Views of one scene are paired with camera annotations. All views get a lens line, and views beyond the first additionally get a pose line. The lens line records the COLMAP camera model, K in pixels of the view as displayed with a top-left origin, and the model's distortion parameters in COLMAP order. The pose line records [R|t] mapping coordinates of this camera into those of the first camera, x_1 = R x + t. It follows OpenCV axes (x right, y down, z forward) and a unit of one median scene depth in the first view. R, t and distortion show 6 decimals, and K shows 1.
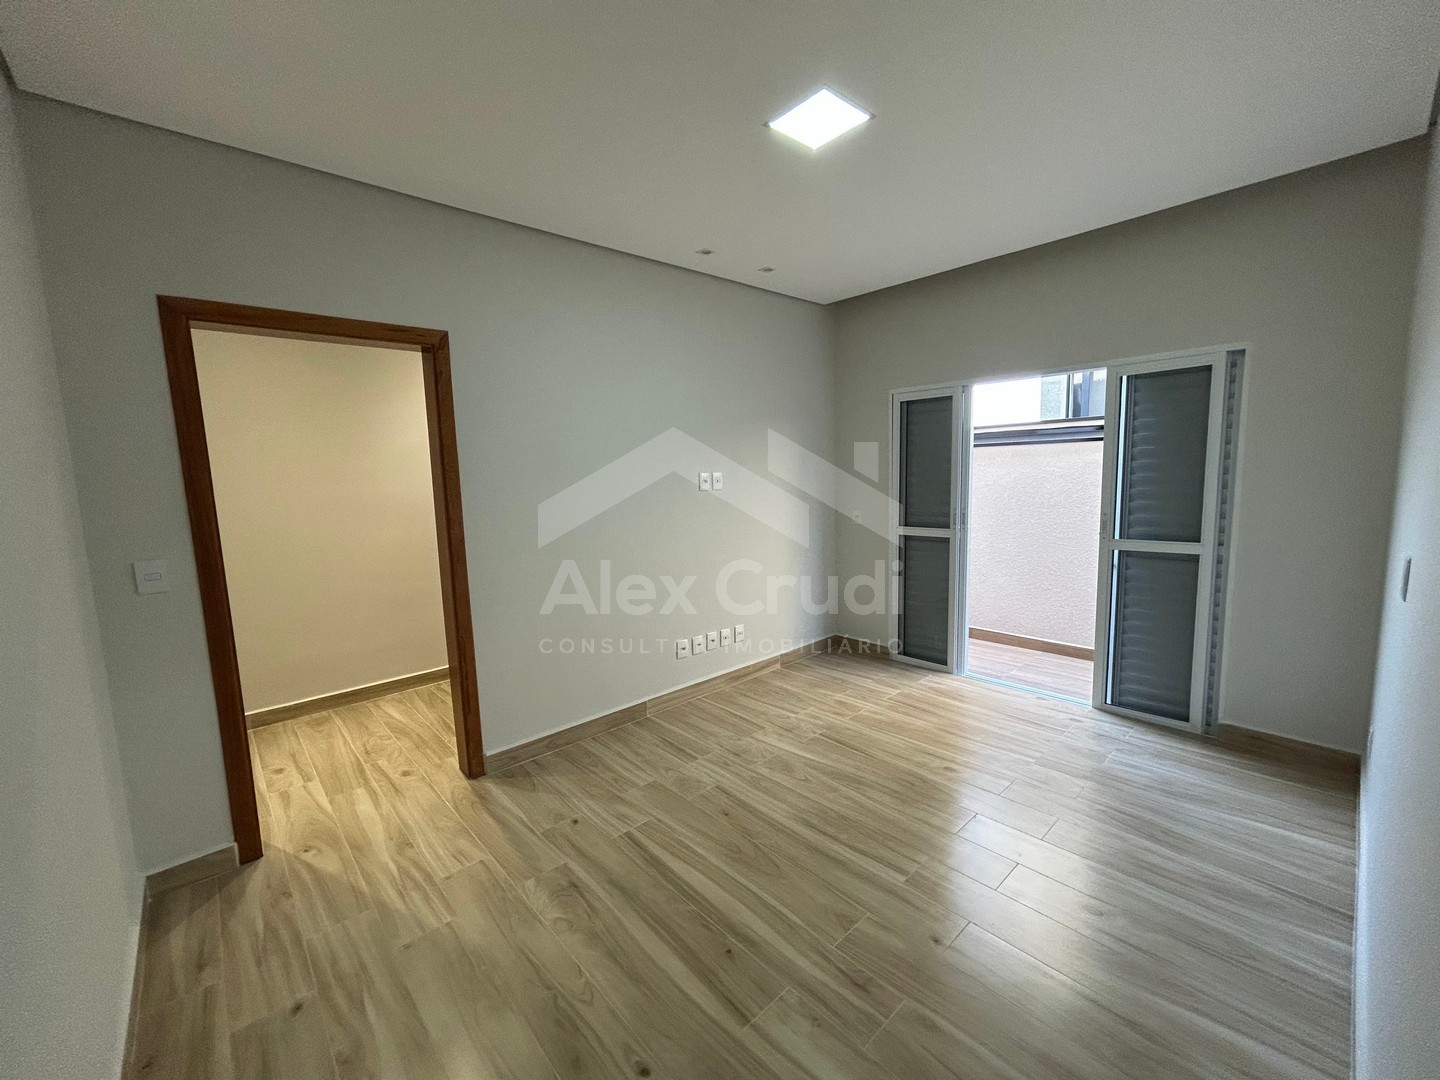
lens RADIAL K [[582.0, 0, 720.0], [0, 582.0, 540.0], [0, 0, 1]] dist [0.003241, 0.000215]
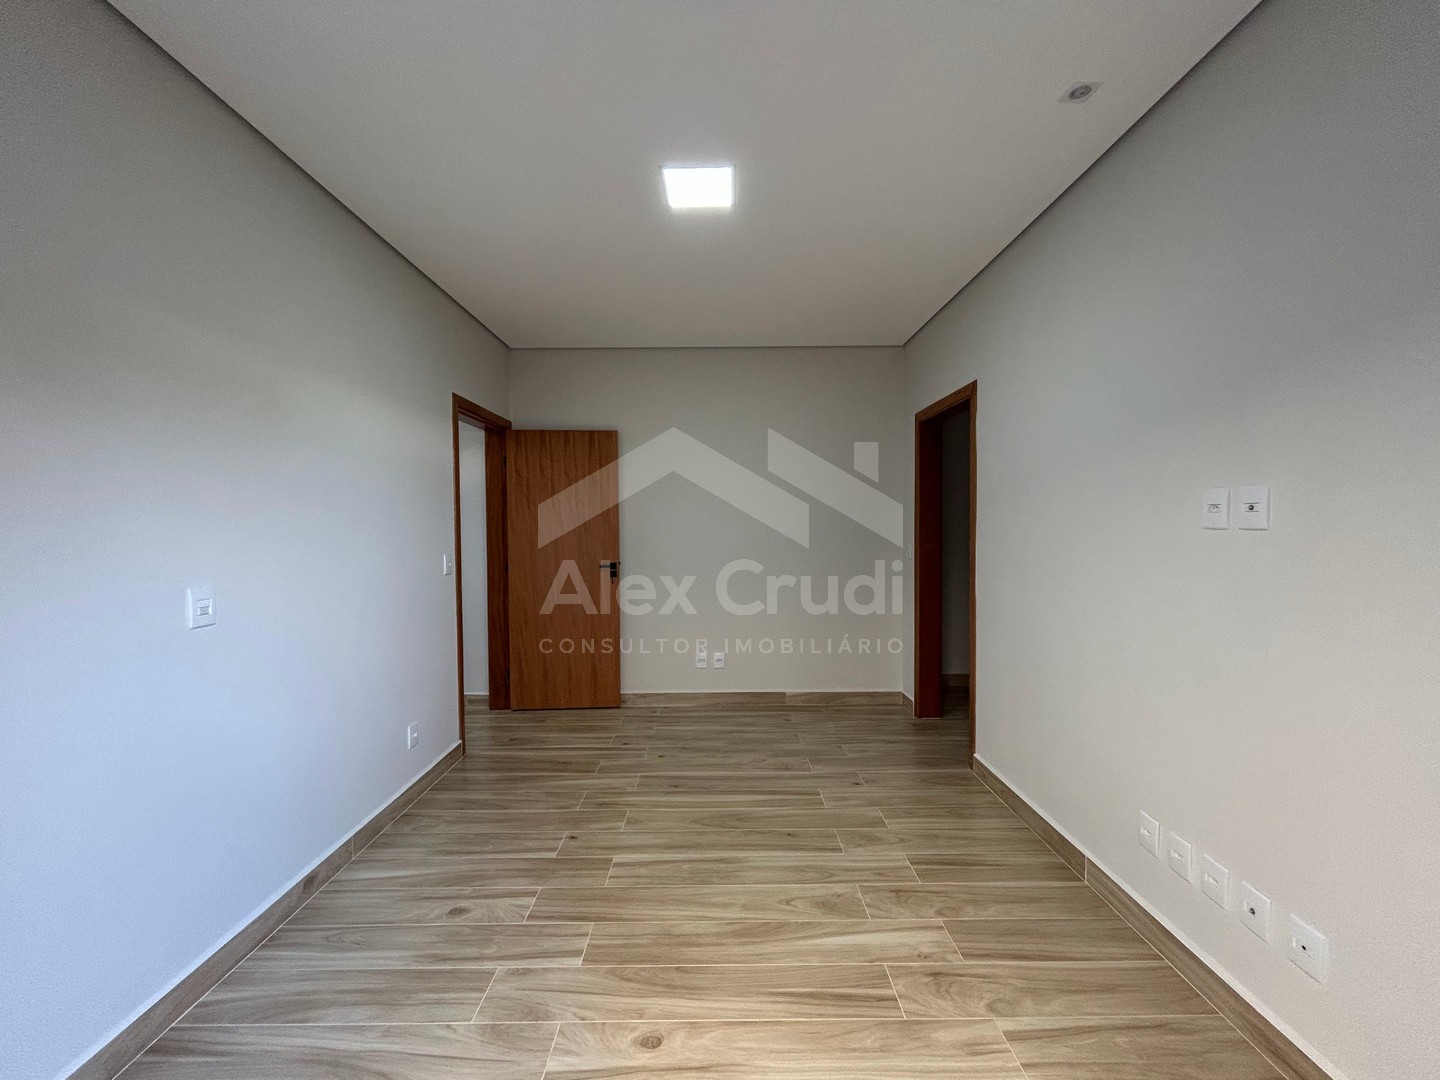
lens RADIAL K [[582.0, 0, 720.0], [0, 582.0, 540.0], [0, 0, 1]] dist [0.003241, 0.000215]
pose [[-0.664362, 0.059032, -0.745076, 0.799274], [-0.060784, 0.989307, 0.132582, -0.163831], [0.744935, 0.133371, -0.653670, 1.464607]]
